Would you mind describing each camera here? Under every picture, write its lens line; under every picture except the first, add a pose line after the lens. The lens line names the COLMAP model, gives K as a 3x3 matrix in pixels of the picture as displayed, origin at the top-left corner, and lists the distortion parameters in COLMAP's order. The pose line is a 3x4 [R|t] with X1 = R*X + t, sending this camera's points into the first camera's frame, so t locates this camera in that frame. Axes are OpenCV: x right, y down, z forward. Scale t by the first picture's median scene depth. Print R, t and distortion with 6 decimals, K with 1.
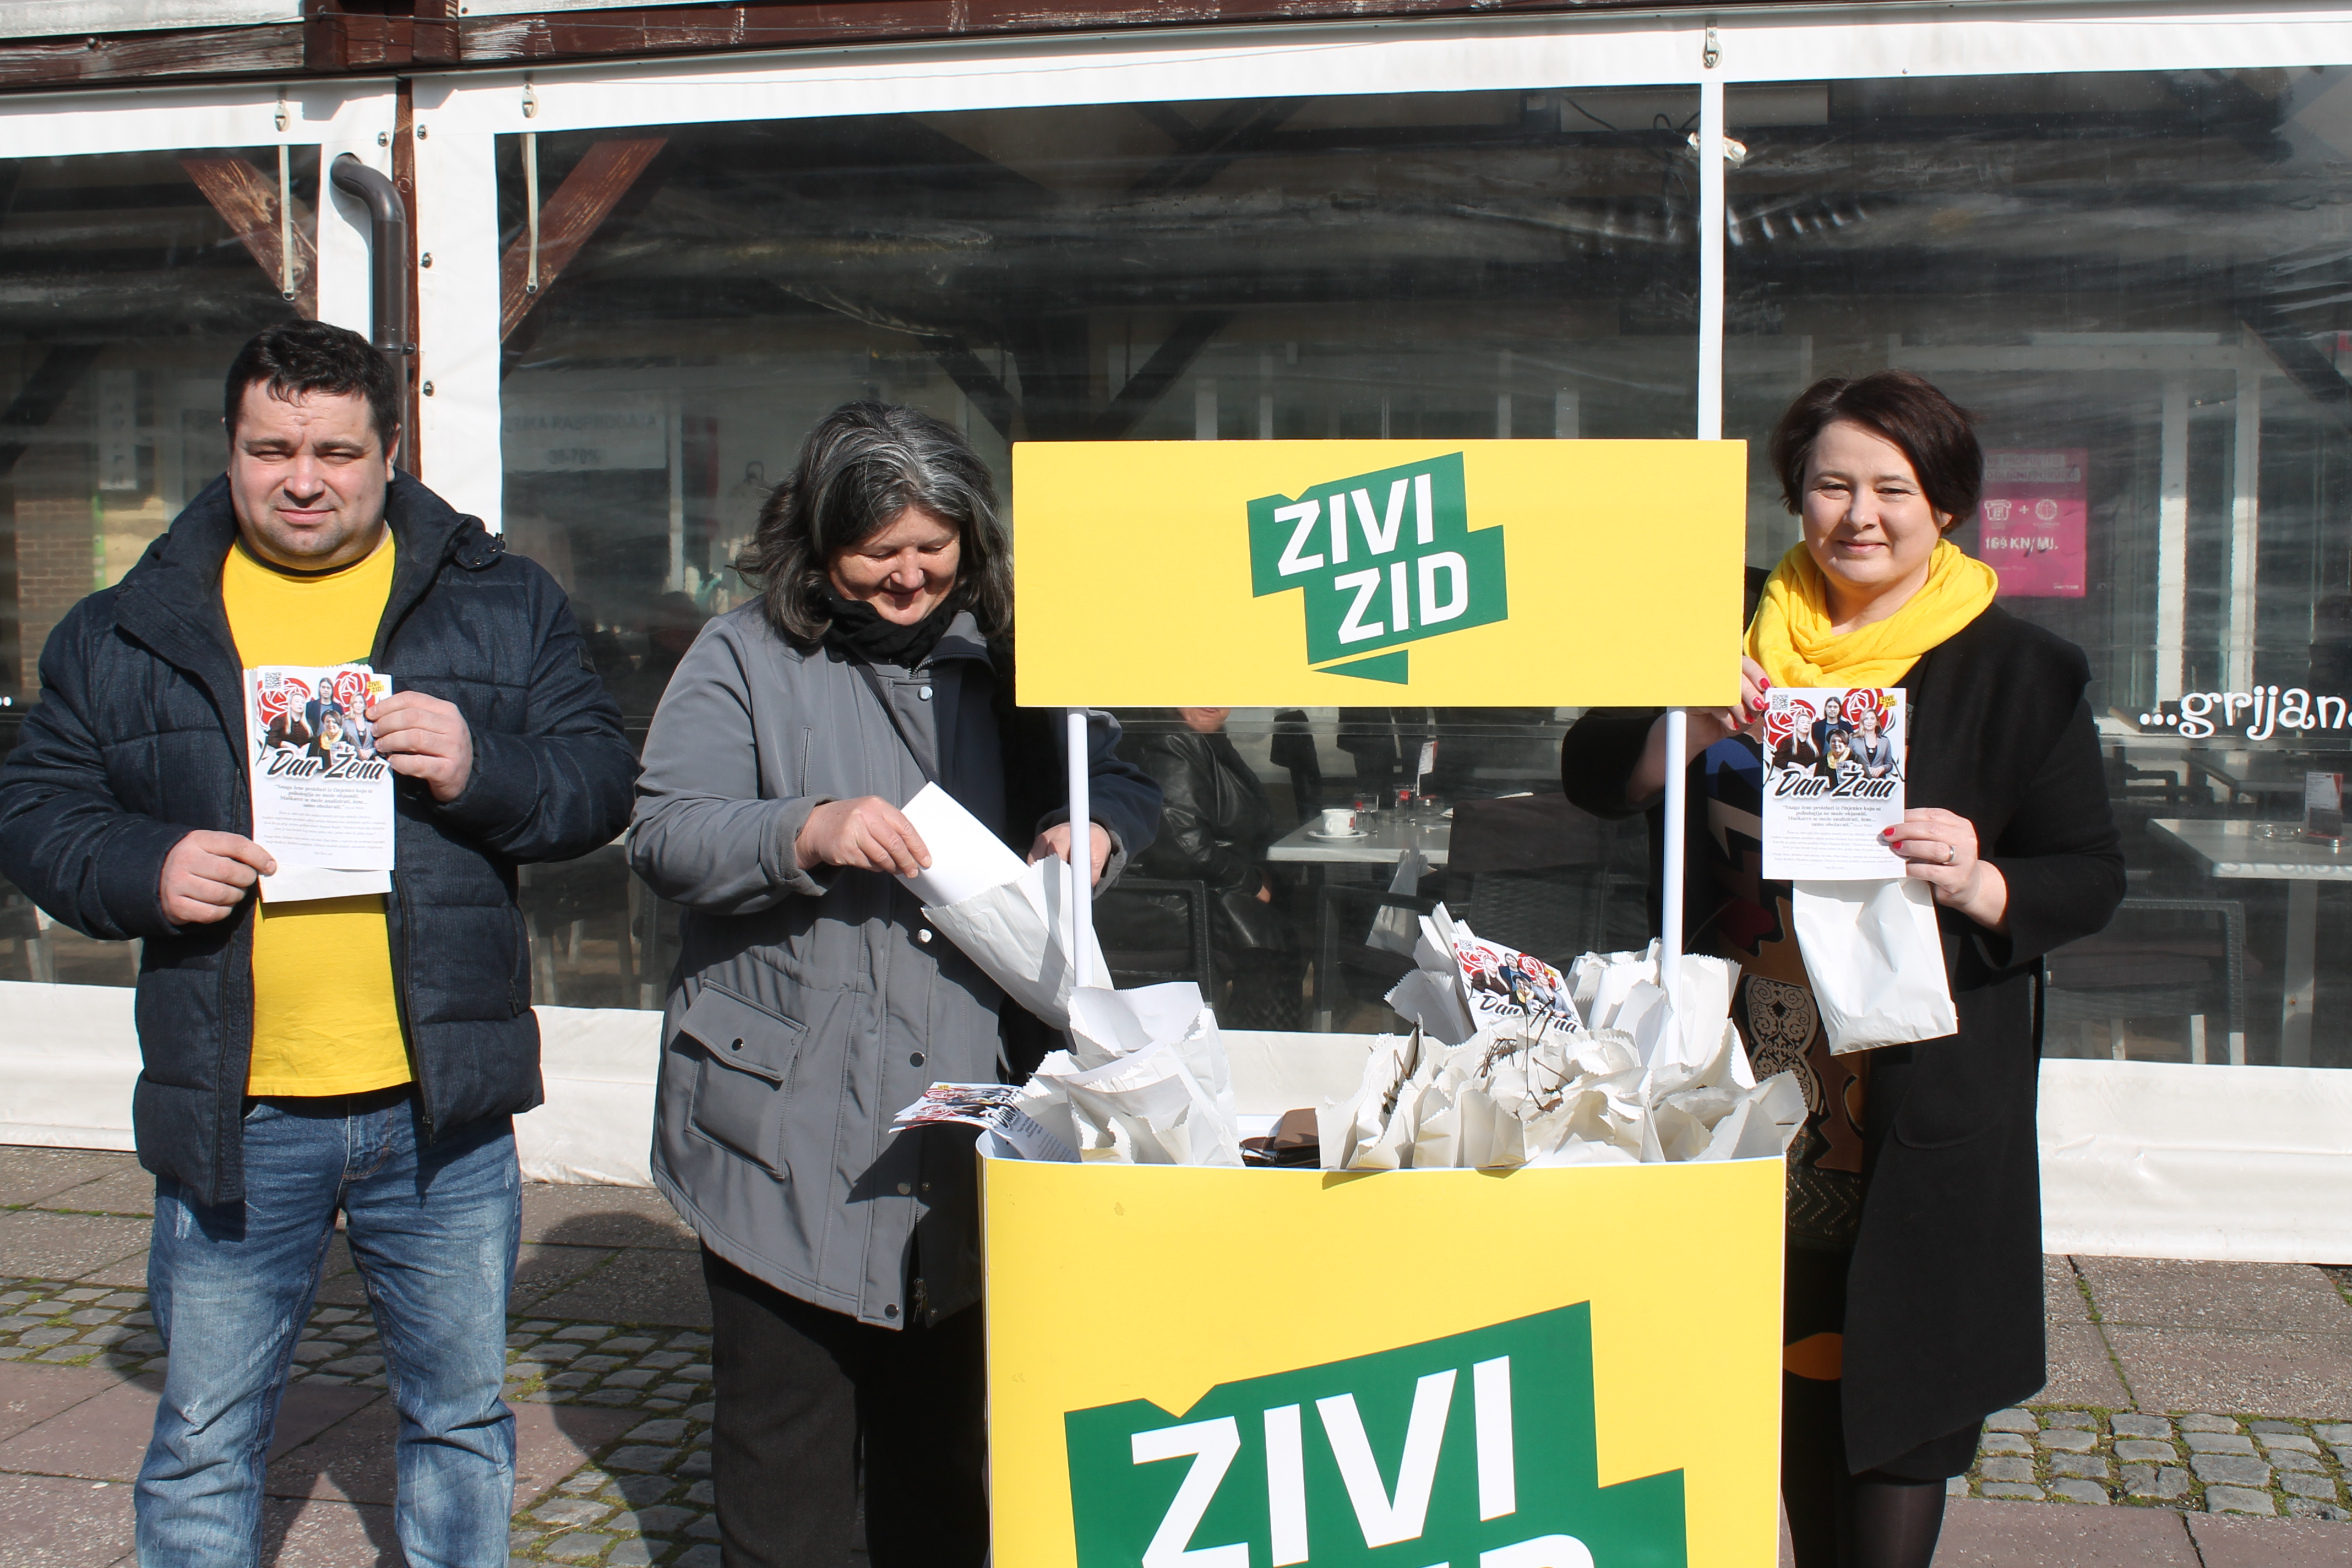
lens RADIAL K [[2549.9, 0, 1202.6], [0, 2549.9, 721.8], [0, 0, 1]] dist [-0.130193, 0.176221]
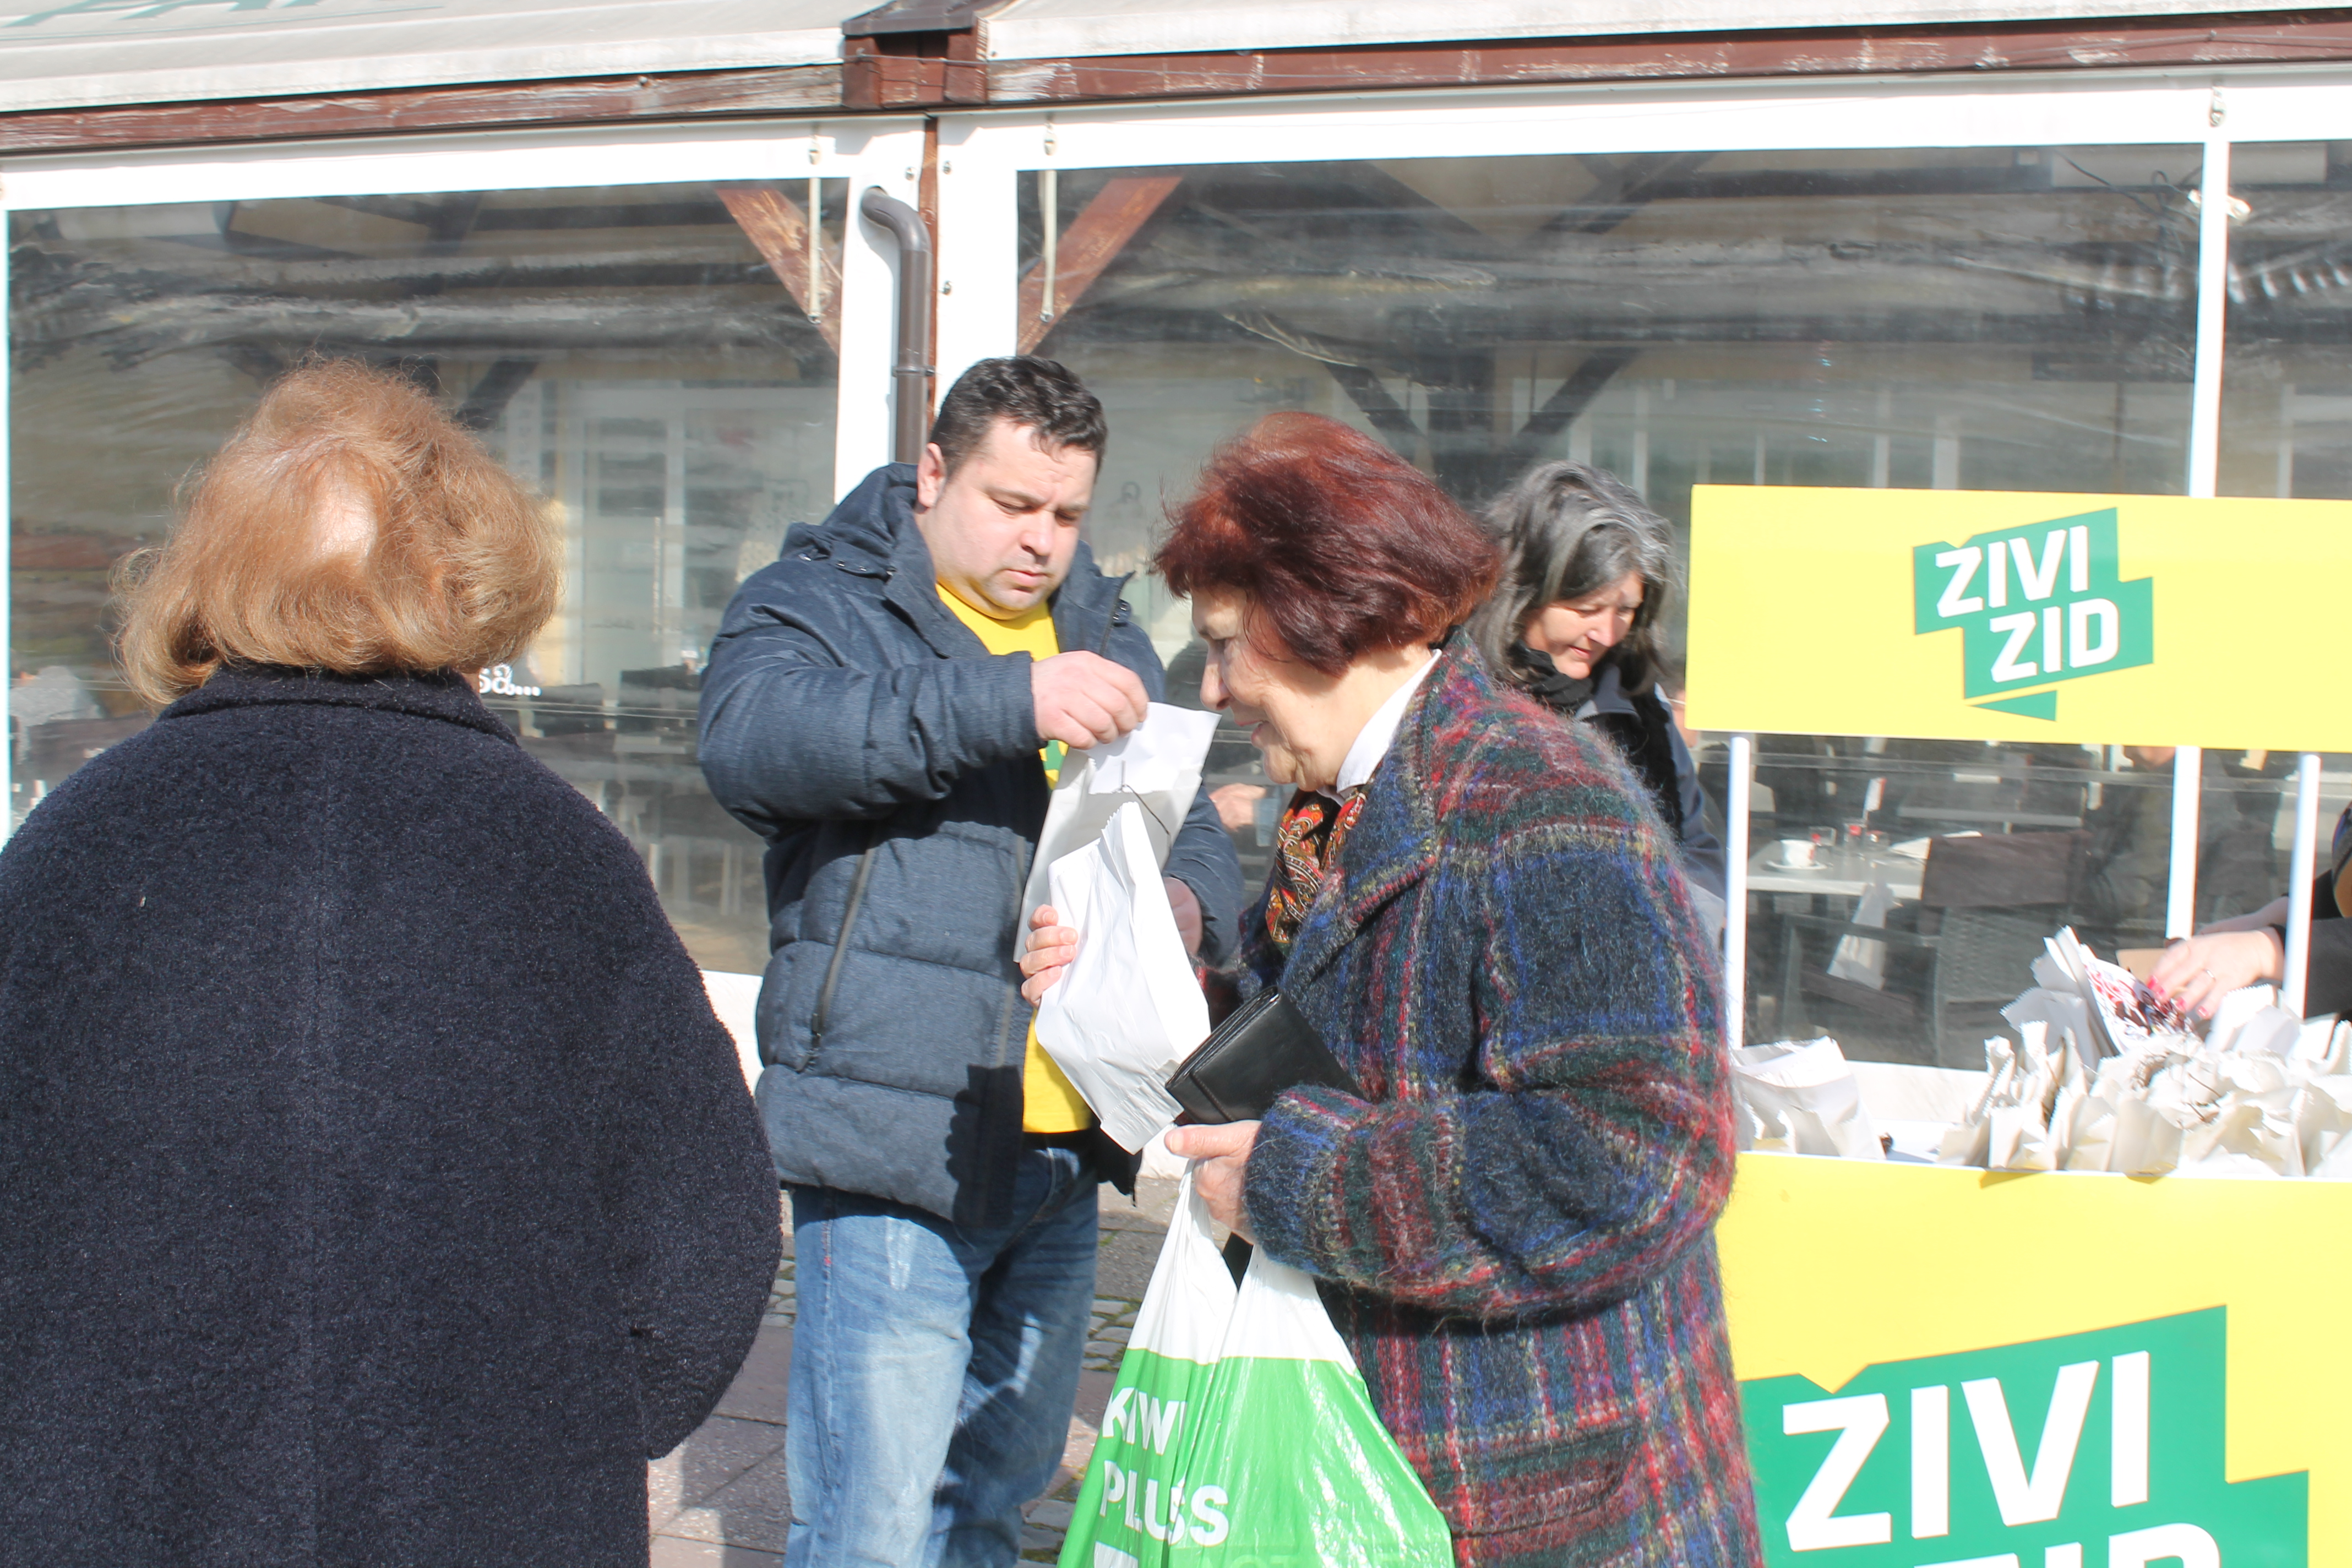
lens RADIAL K [[2549.9, 0, 1202.6], [0, 2549.9, 721.8], [0, 0, 1]] dist [-0.130193, 0.176221]
pose [[0.992225, 0.034538, -0.119570, -0.074583], [-0.035707, 0.999333, -0.007648, 0.003197], [0.119227, 0.011858, 0.992796, -0.048126]]
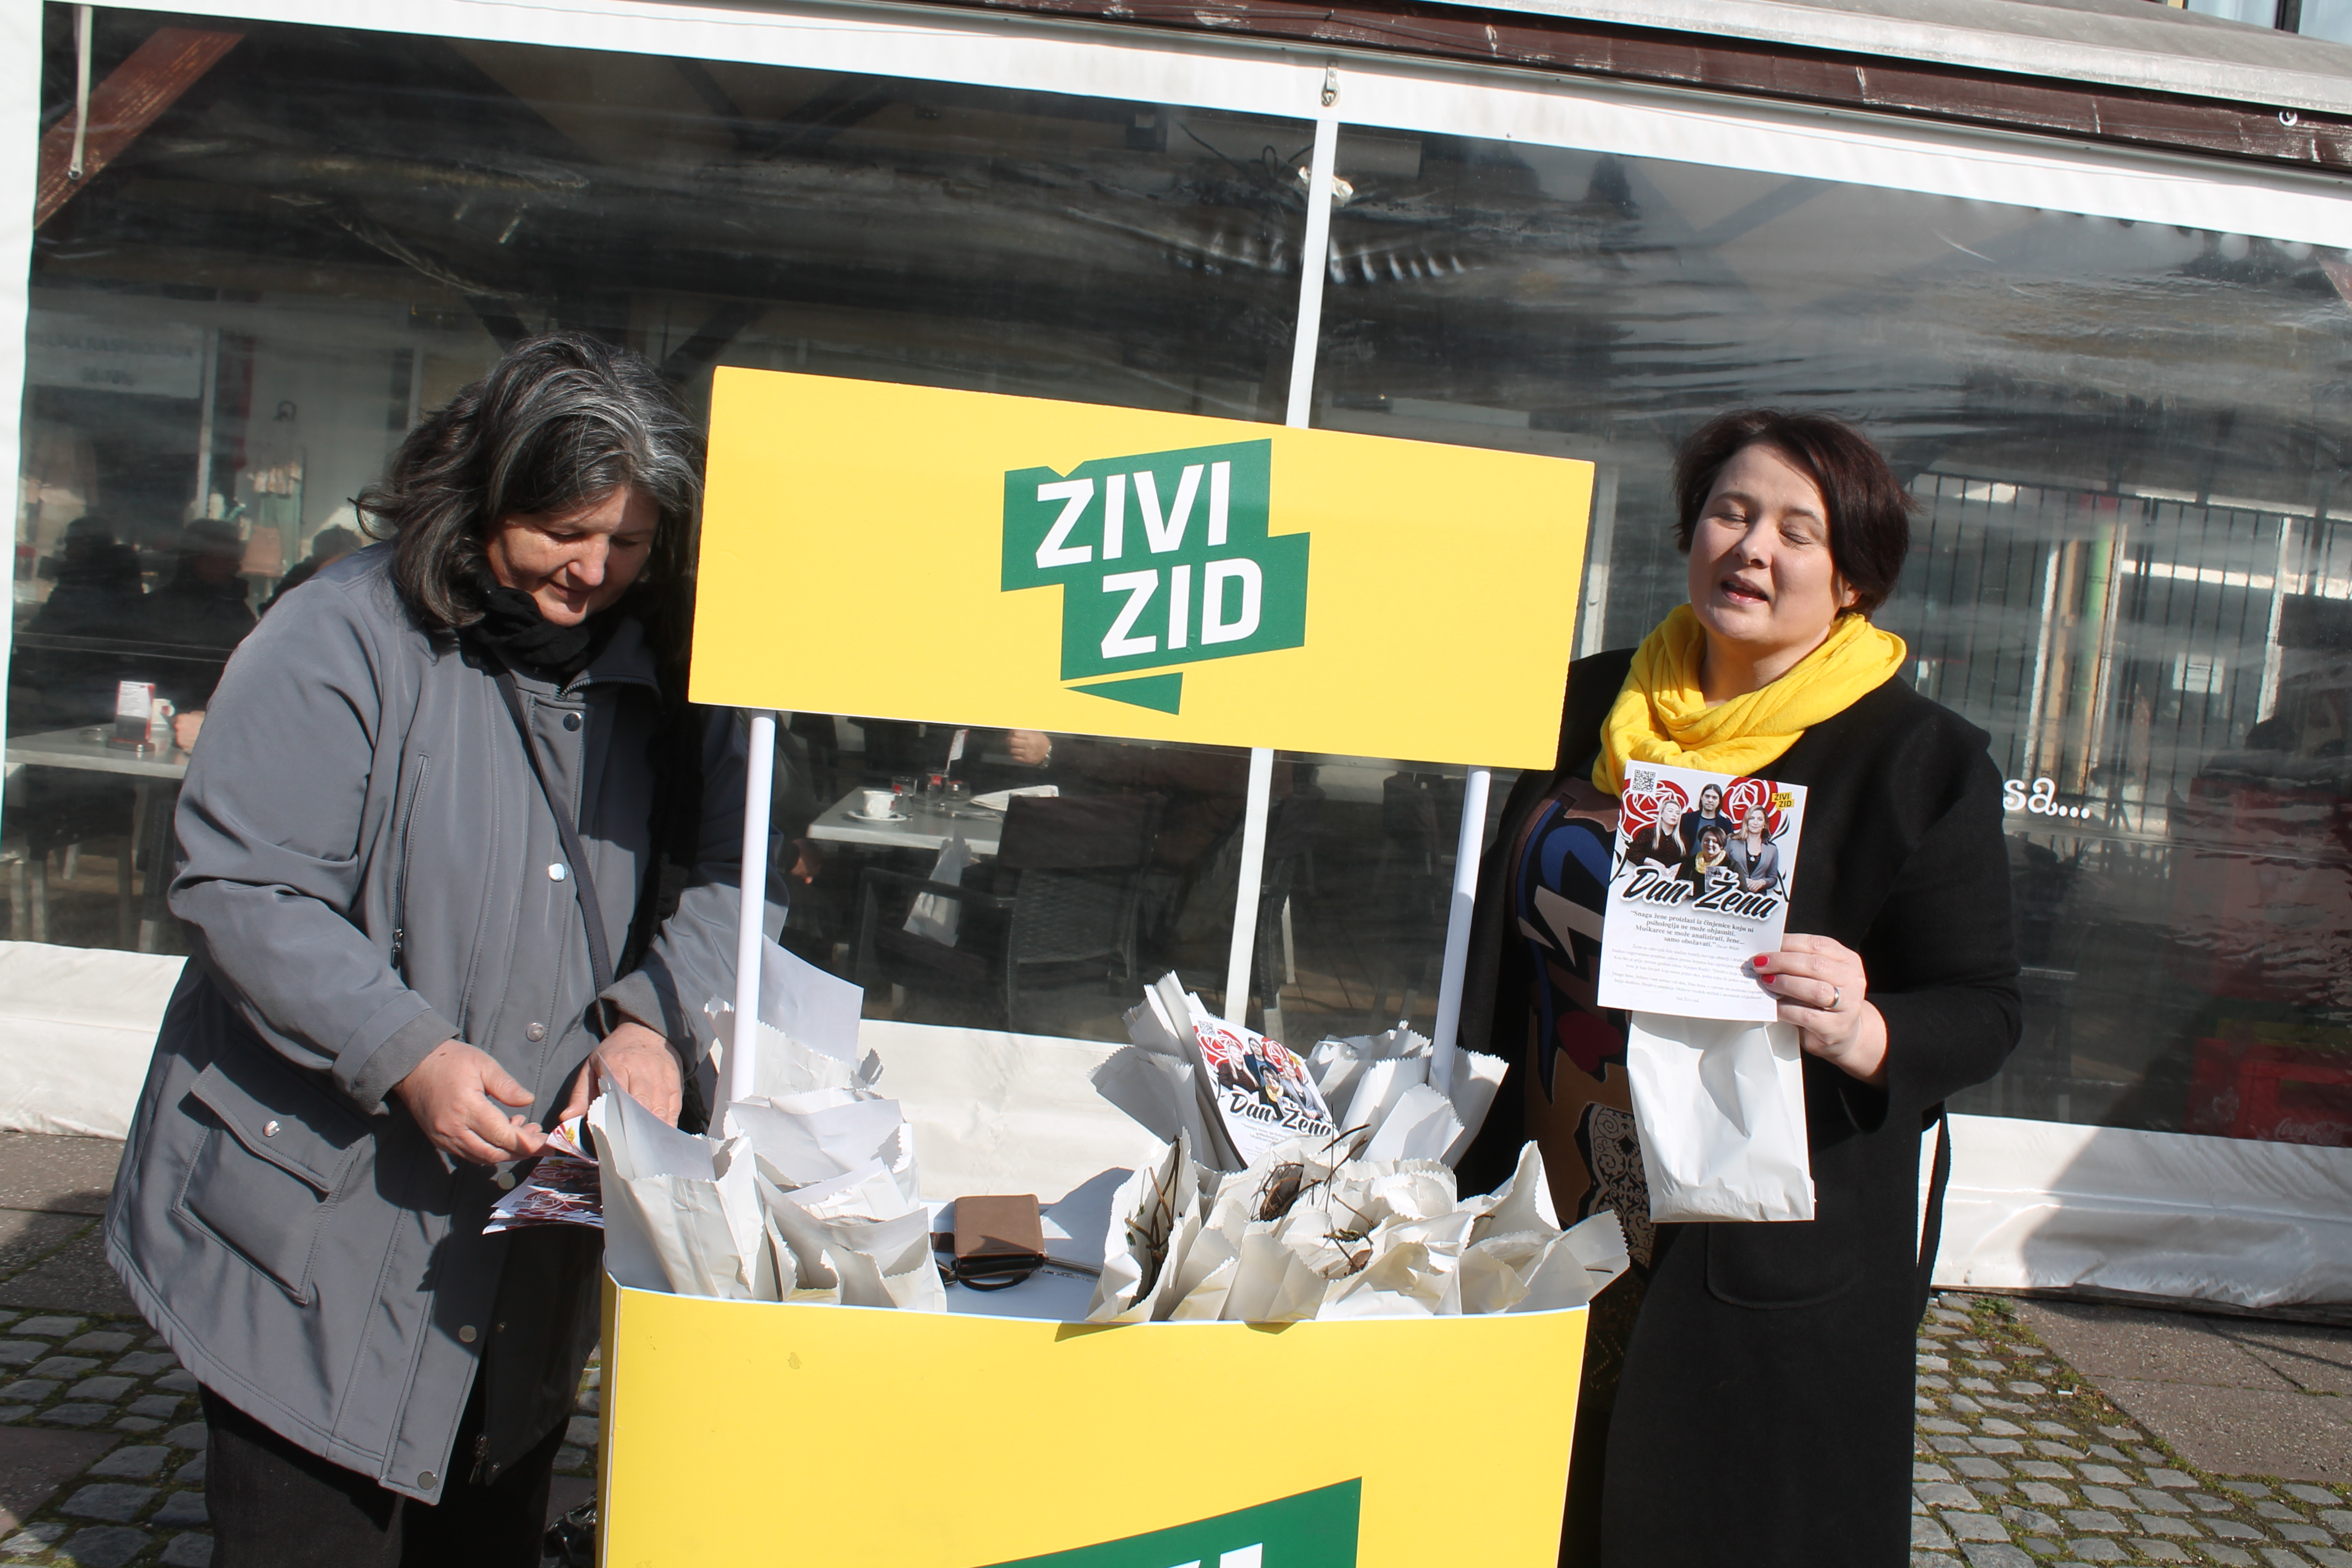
lens RADIAL K [[2152.9, 0, 1205.4], [0, 2152.9, 740.5], [0, 0, 1]] dist [-0.159708, 0.166322]
pose [[0.965501, 0.076896, 0.248789, -0.041311], [-0.082298, 0.996543, 0.011369, -0.007450], [-0.247054, -0.031452, 0.968491, 0.162862]]
